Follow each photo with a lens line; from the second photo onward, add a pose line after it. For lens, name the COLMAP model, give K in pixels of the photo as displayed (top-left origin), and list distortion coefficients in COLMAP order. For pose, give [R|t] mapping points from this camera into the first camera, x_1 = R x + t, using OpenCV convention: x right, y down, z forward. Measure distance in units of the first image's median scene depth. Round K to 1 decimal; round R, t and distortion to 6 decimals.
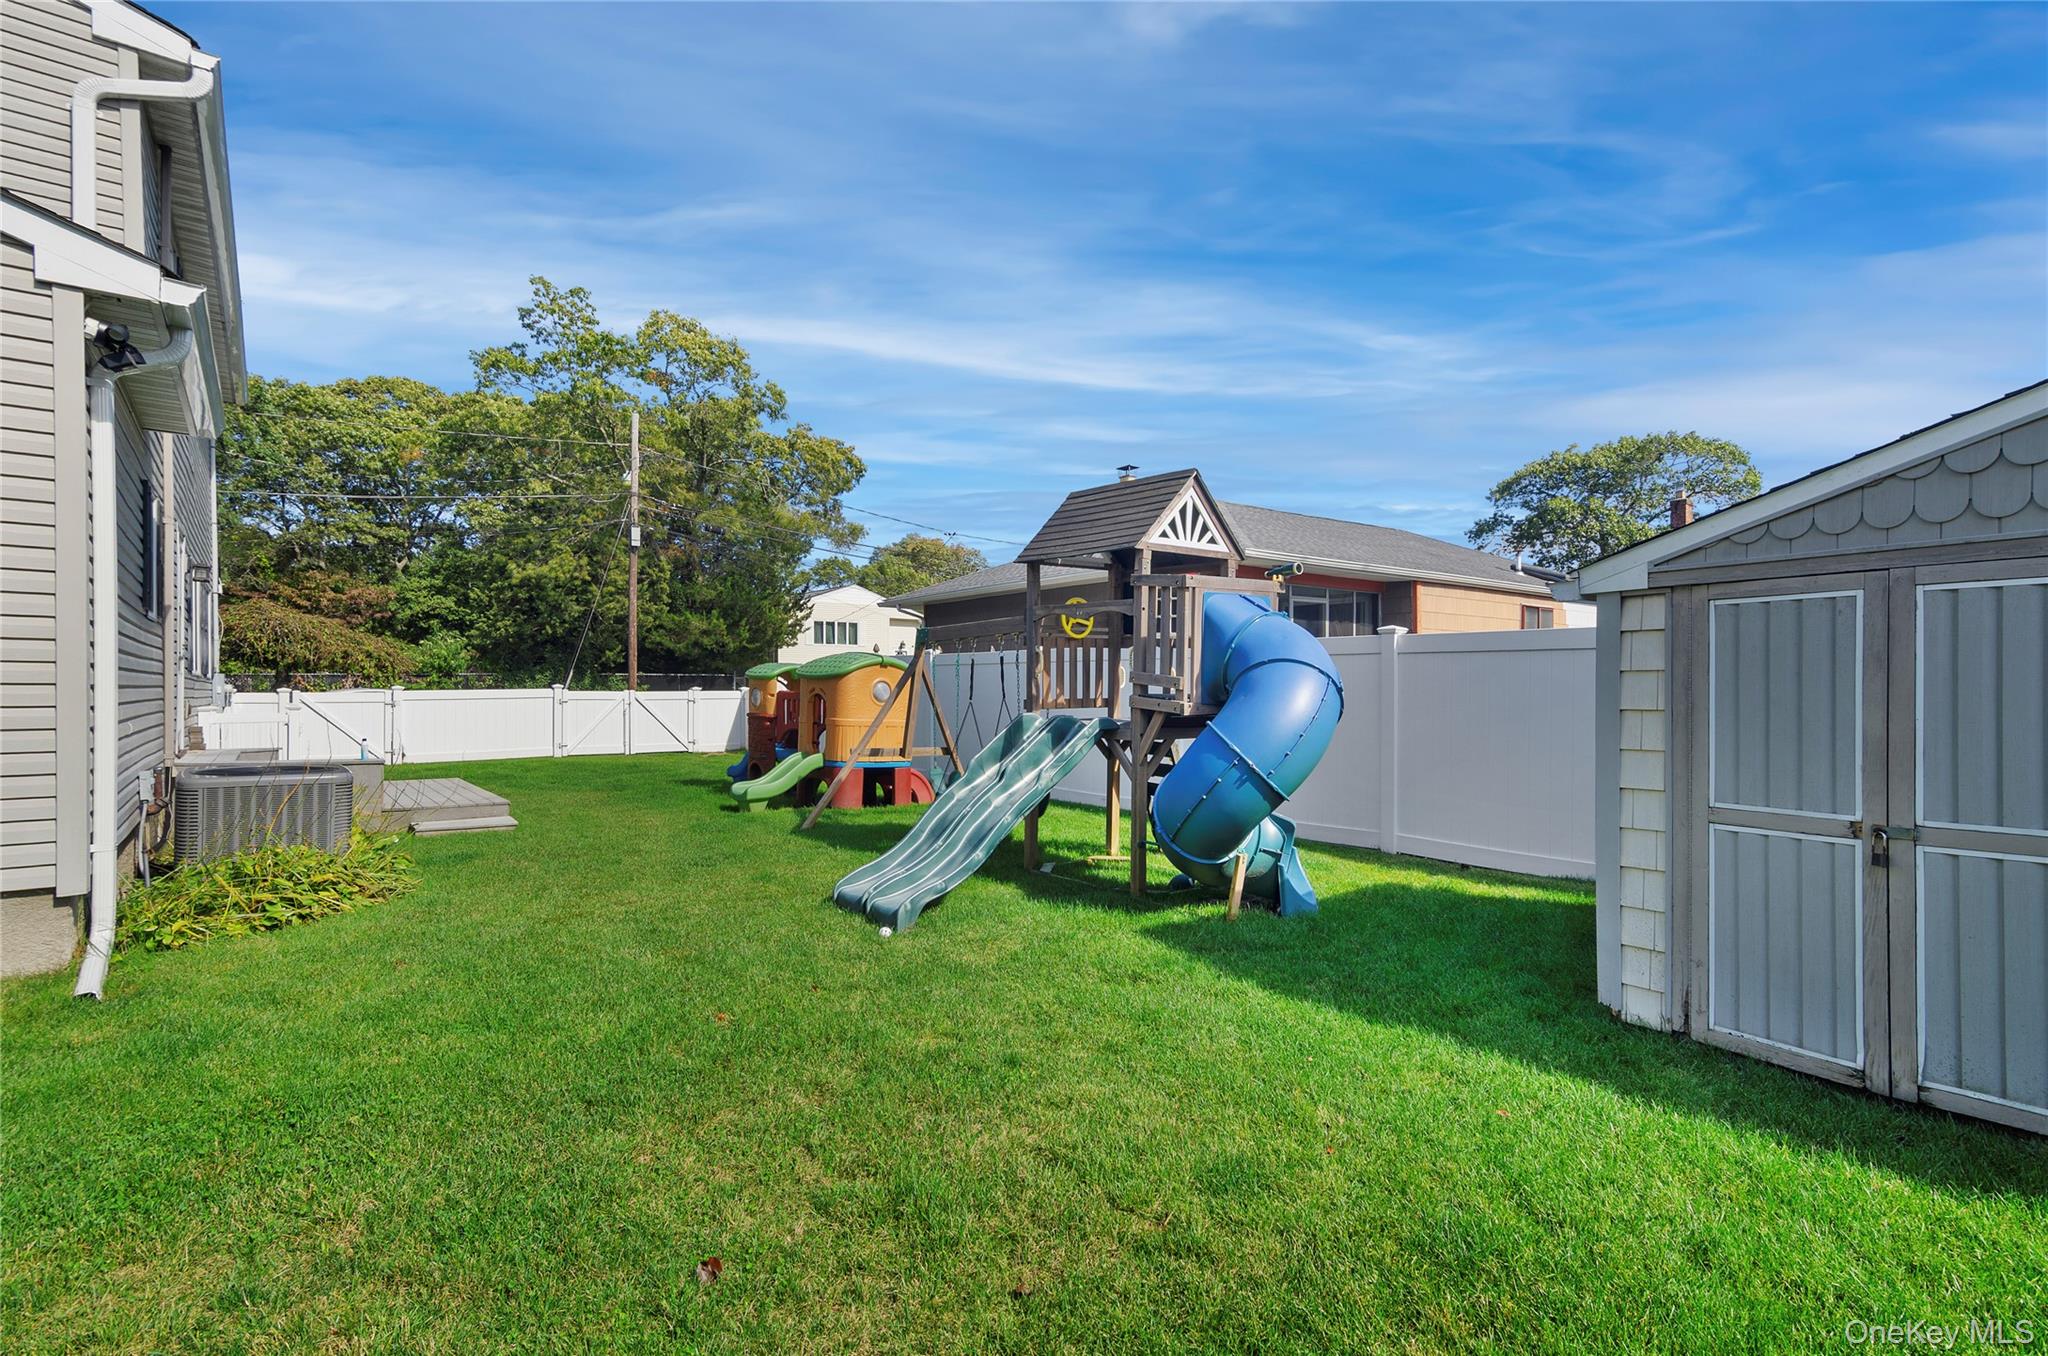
lens RADIAL K [[995.9, 0, 1022.6], [0, 995.9, 693.1], [0, 0, 1]] dist [-0.009128, 0.006435]
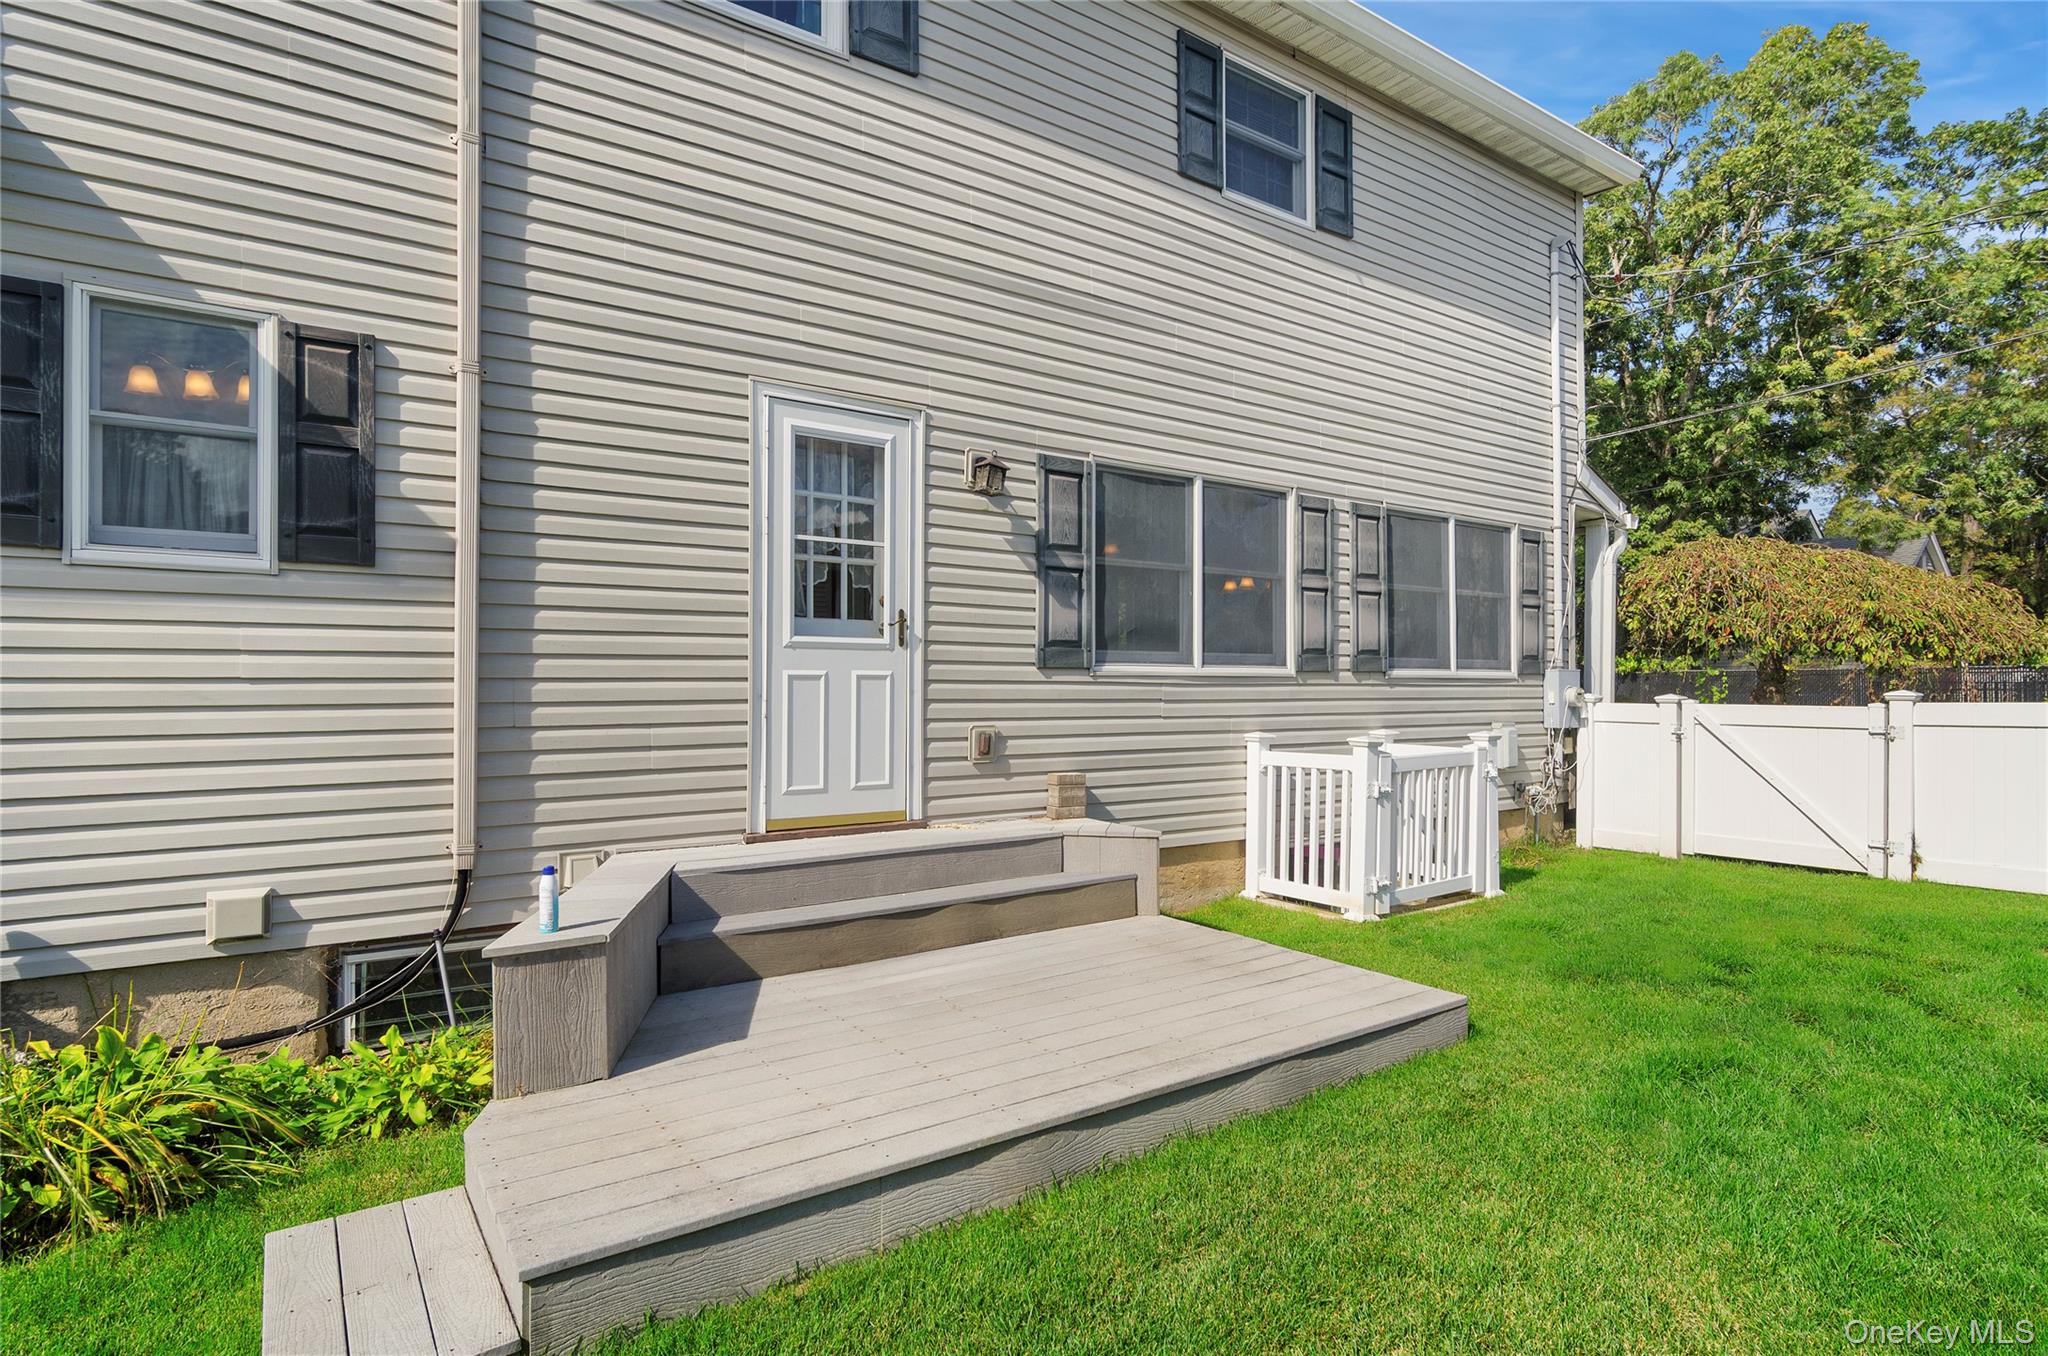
lens RADIAL K [[1055.0, 0, 1020.5], [0, 1055.0, 685.6], [0, 0, 1]] dist [-0.004177, -0.001379]
pose [[-0.034961, -0.001839, -0.999387, -0.186522], [-0.004453, 0.999989, -0.001685, -0.007868], [0.999379, 0.004392, -0.034969, 0.686639]]
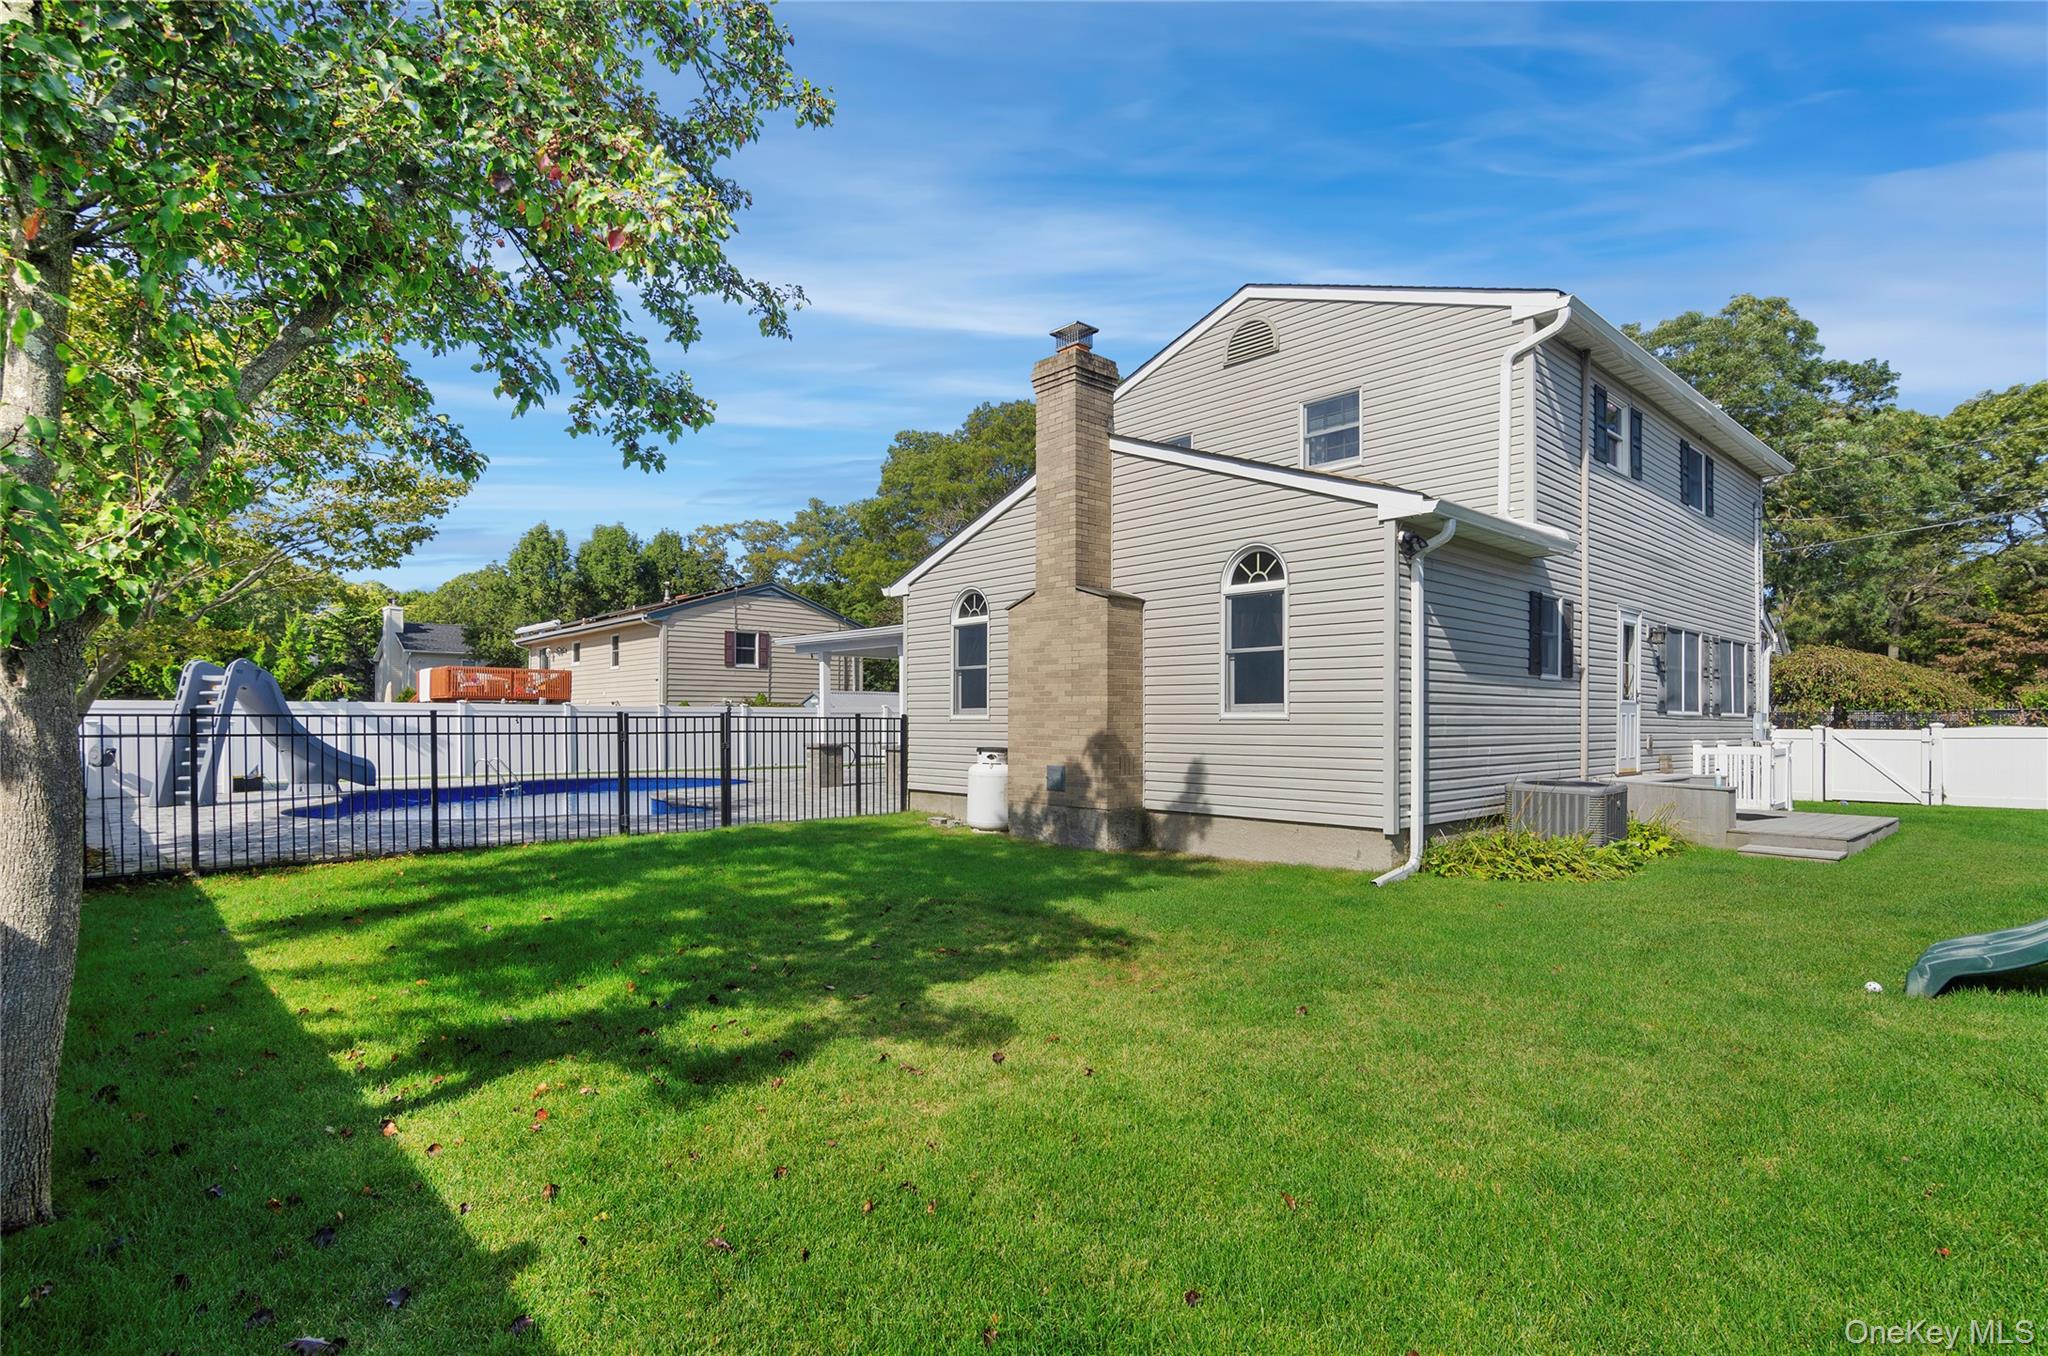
lens RADIAL K [[995.9, 0, 1032.6], [0, 995.9, 712.2], [0, 0, 1]] dist [-0.009128, 0.006435]
pose [[0.098700, -0.006609, -0.995095, 0.258067], [-0.008888, 0.999932, -0.007523, -0.003750], [0.995078, 0.009587, 0.098635, 0.033690]]
